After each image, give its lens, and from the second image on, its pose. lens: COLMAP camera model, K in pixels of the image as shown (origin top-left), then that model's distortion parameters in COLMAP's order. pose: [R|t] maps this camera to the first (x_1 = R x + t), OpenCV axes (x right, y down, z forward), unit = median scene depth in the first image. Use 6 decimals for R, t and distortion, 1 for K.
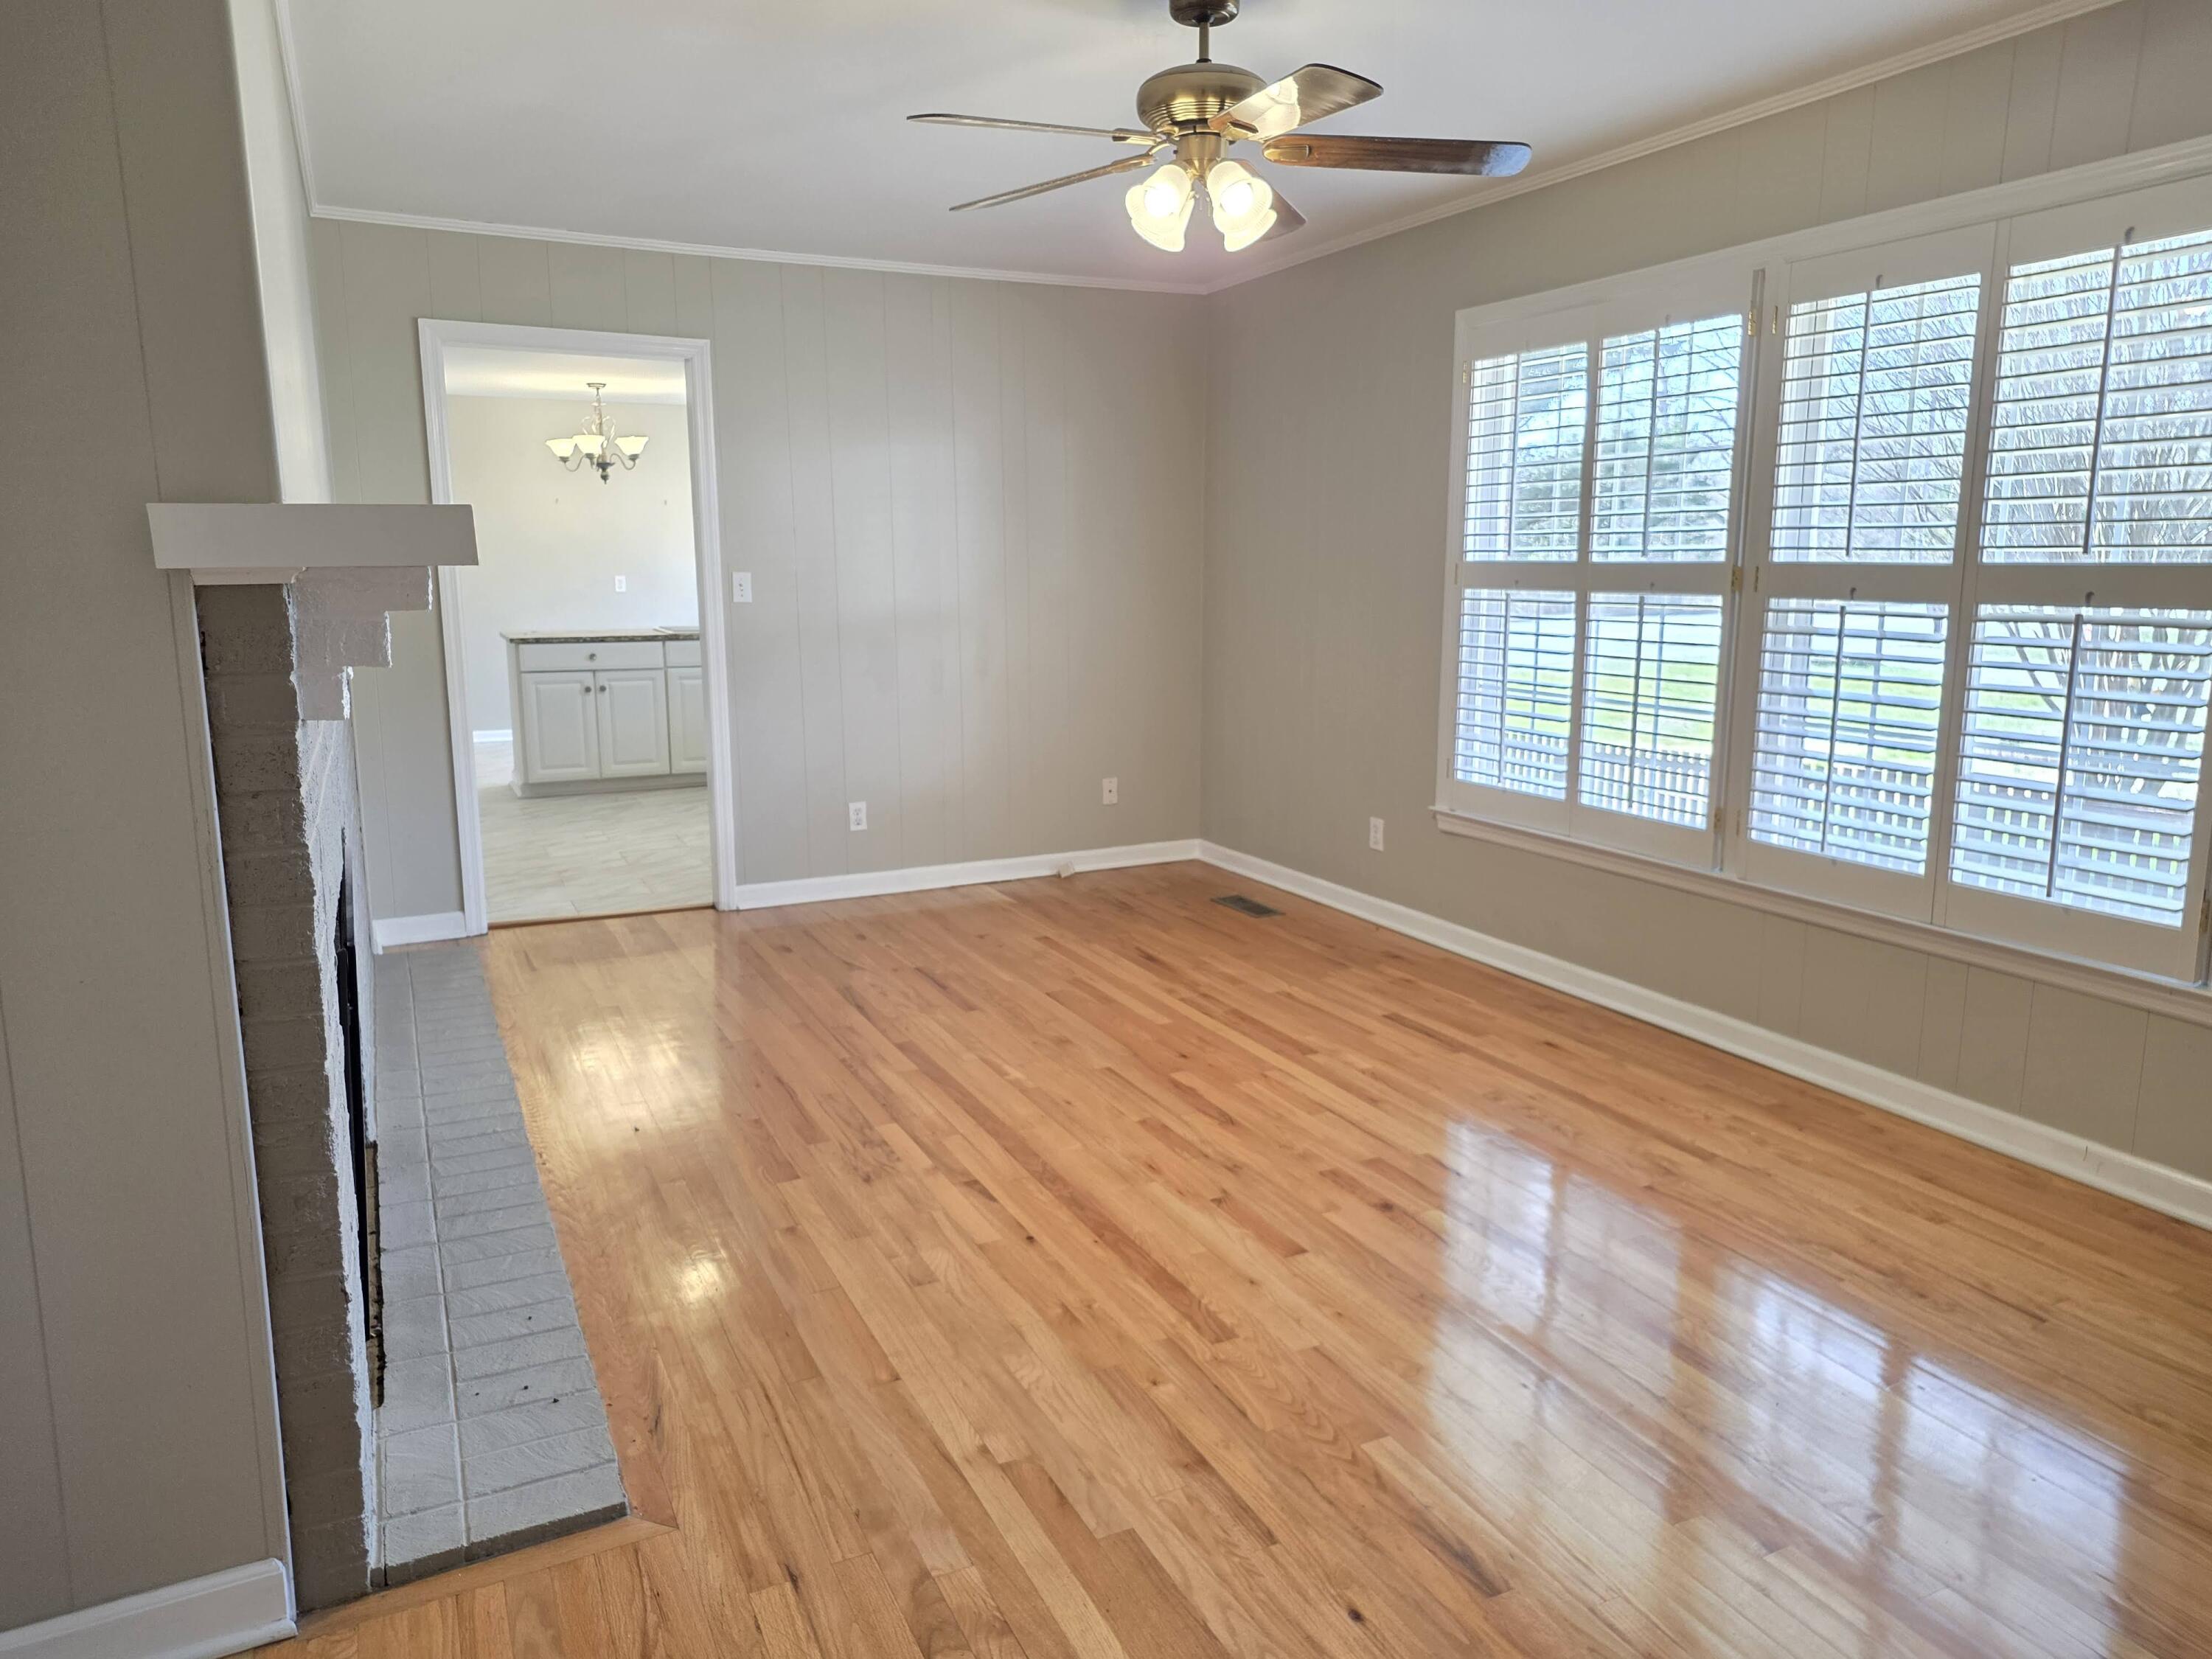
lens RADIAL K [[1475.9, 0, 1077.5], [0, 1475.9, 798.1], [0, 0, 1]] dist [0.058023, -0.036010]
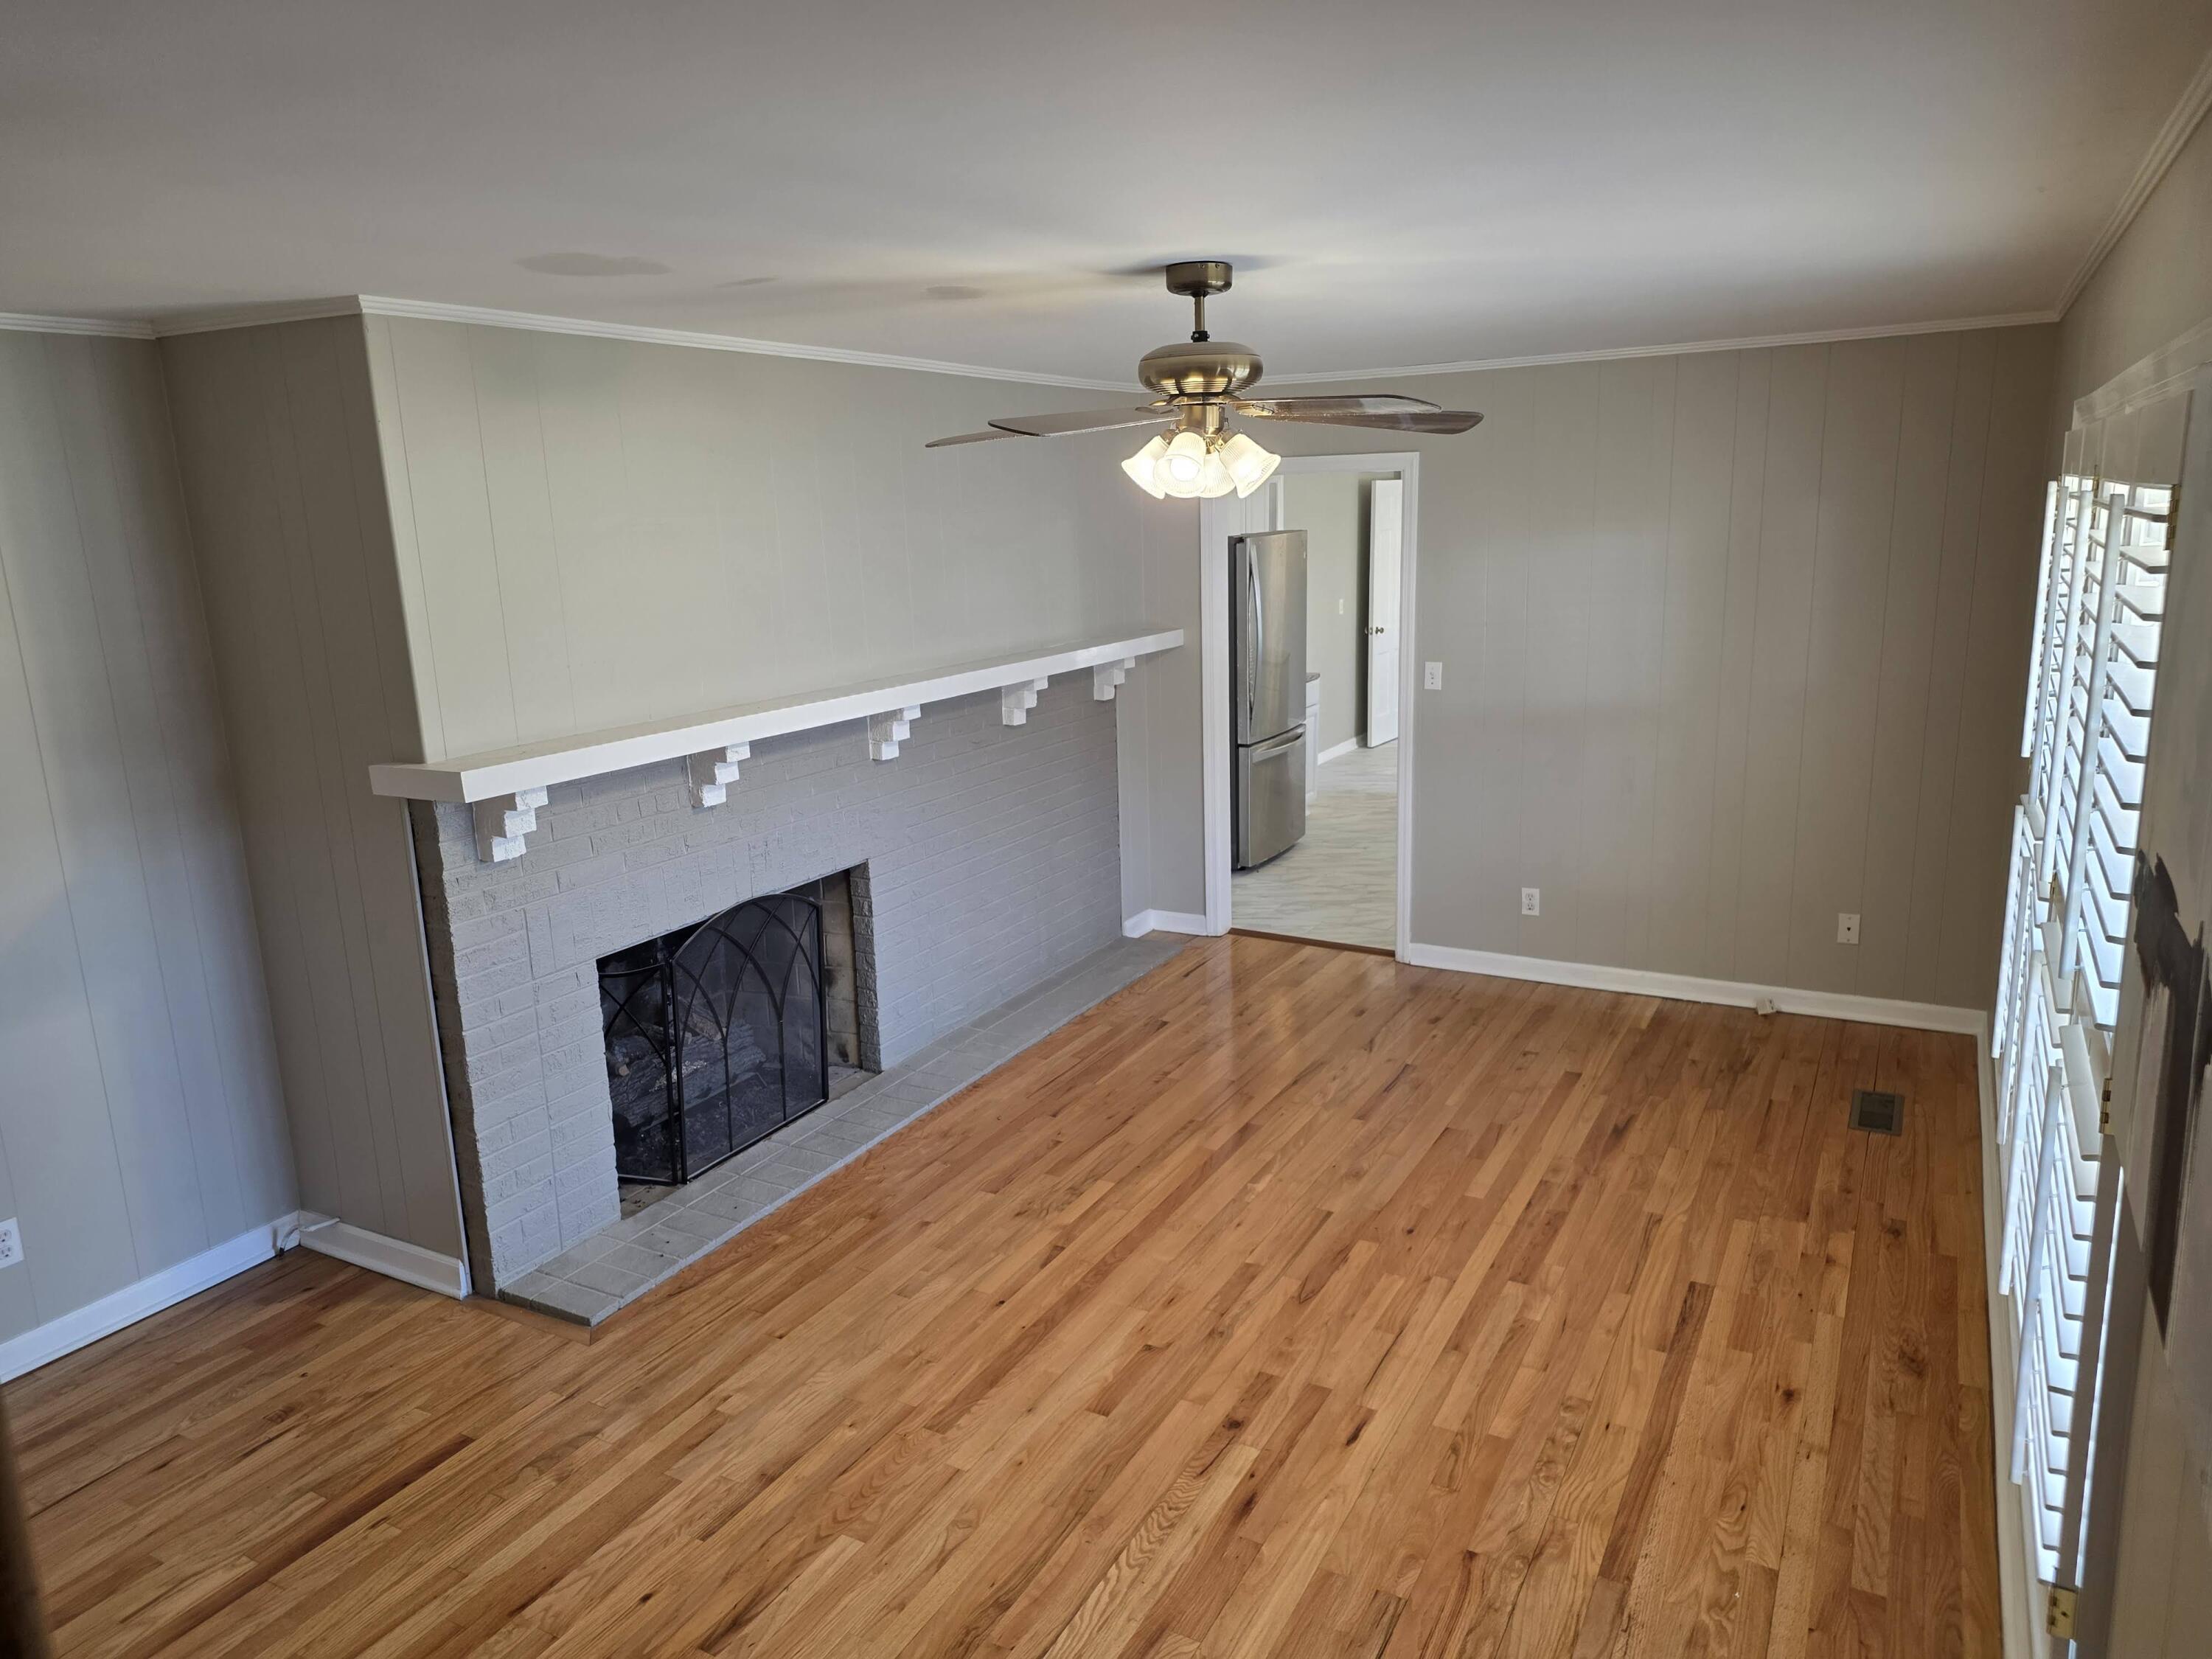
lens RADIAL K [[1475.9, 0, 1103.7], [0, 1475.9, 835.1], [0, 0, 1]] dist [0.058023, -0.036010]
pose [[0.581230, 0.169677, -0.795853, 0.804226], [-0.104611, 0.985484, 0.133707, -0.230488], [0.806987, 0.005540, 0.590543, 0.269457]]
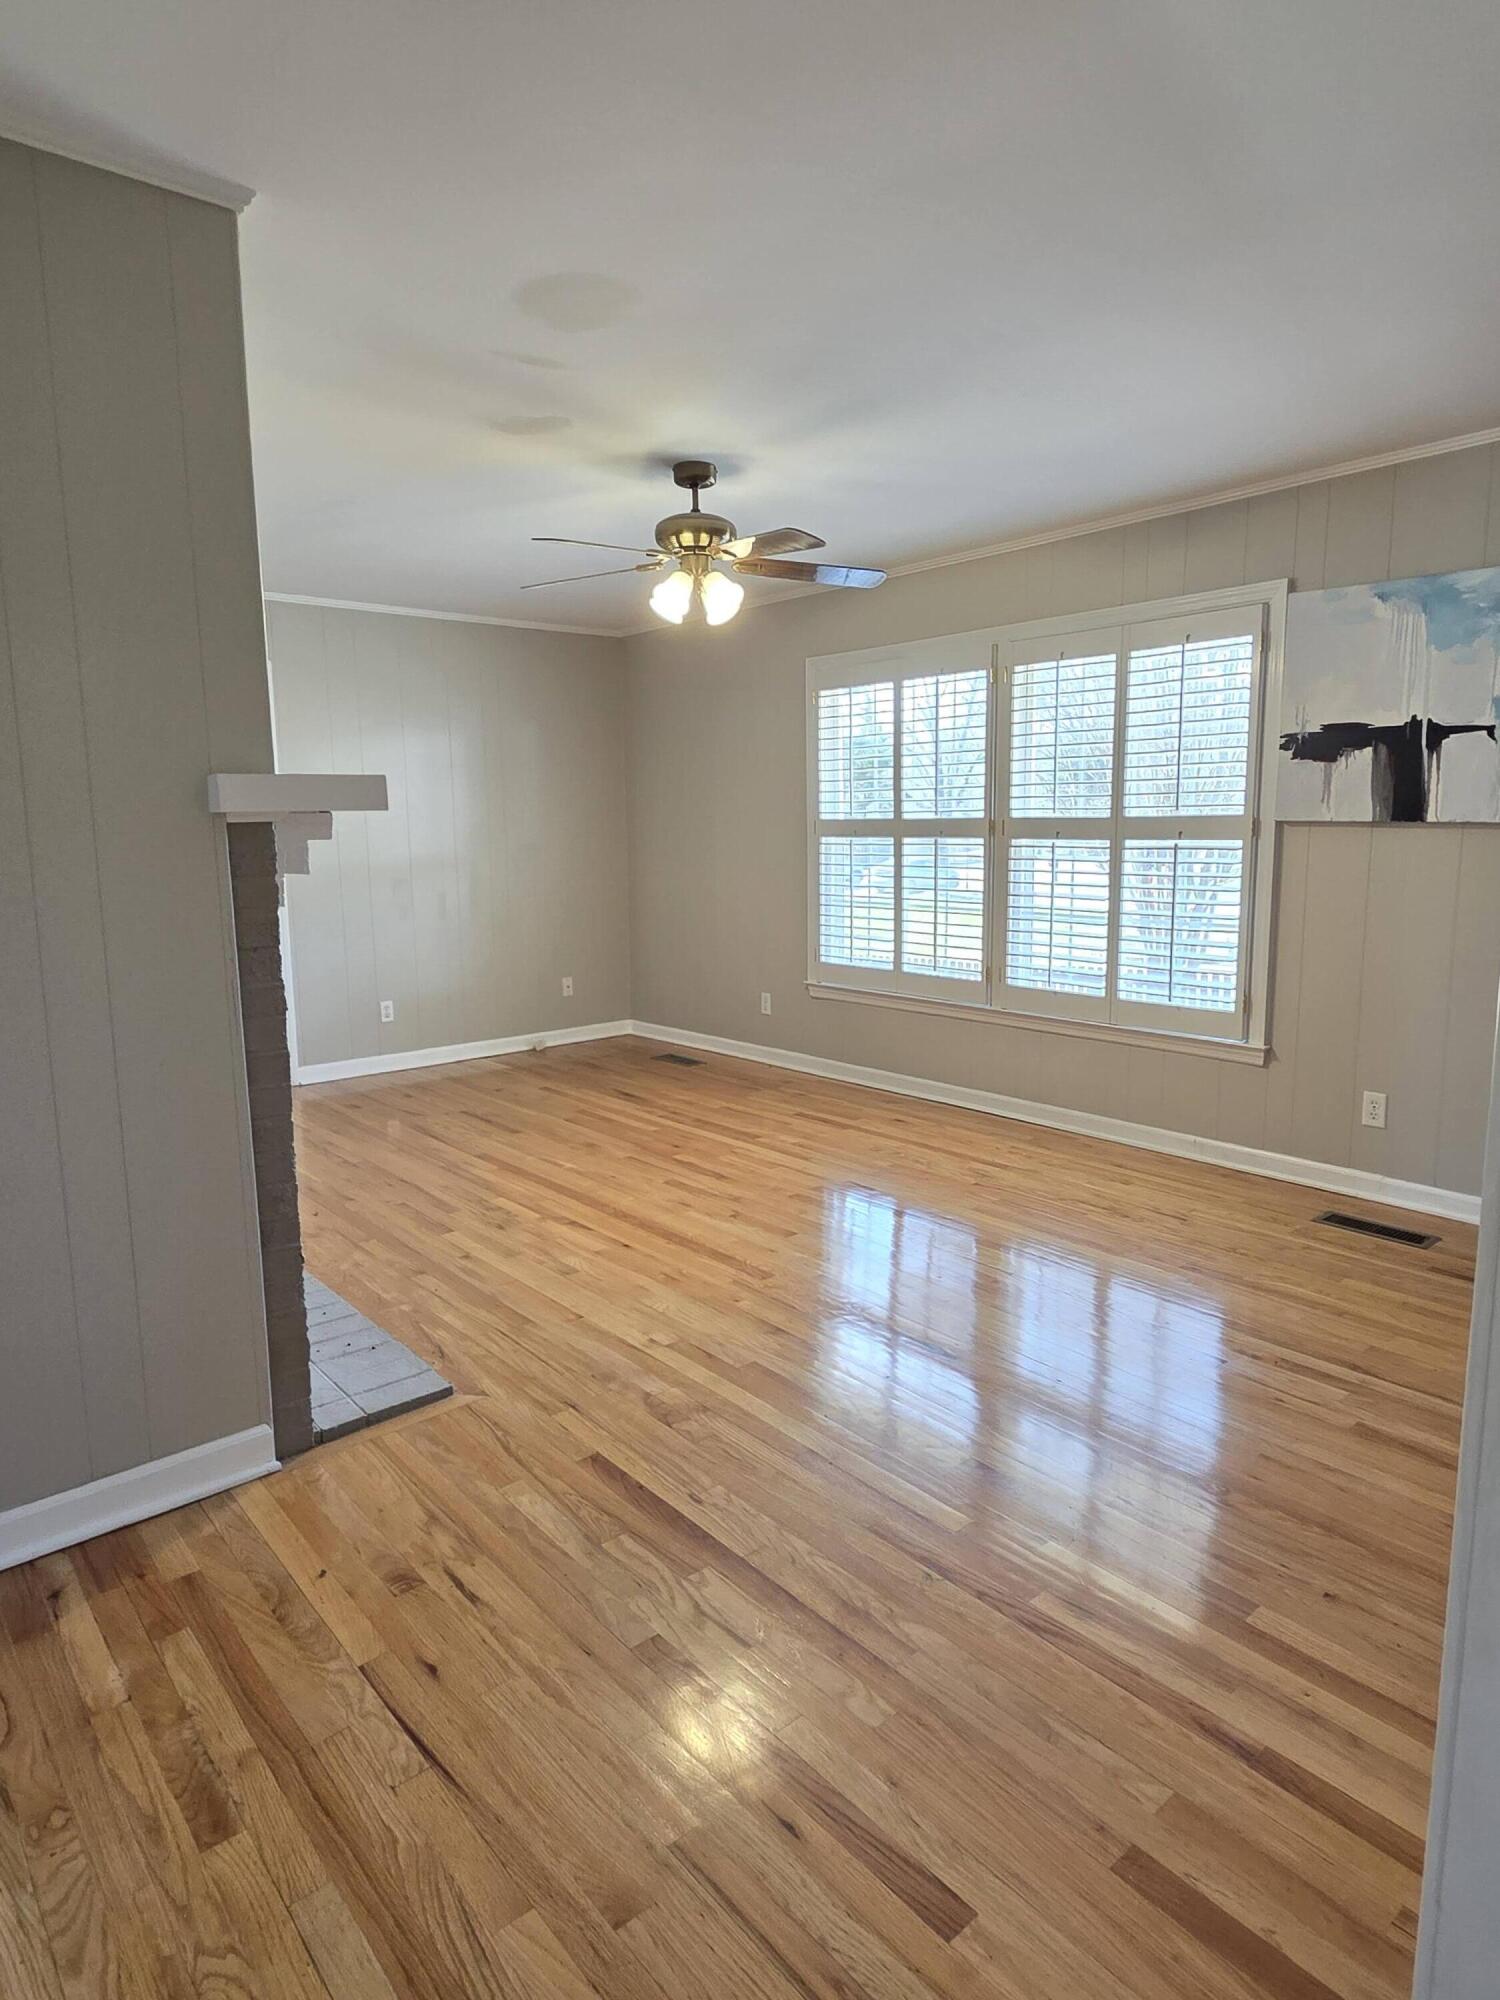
lens RADIAL K [[1175.0, 0, 755.3], [0, 1175.0, 987.8], [0, 0, 1]] dist [0.019604, -0.000458]
pose [[0.962876, -0.043720, 0.266381, -0.184182], [0.050802, 0.998513, -0.019751, 0.047419], [-0.265122, 0.032550, 0.963665, -0.203507]]
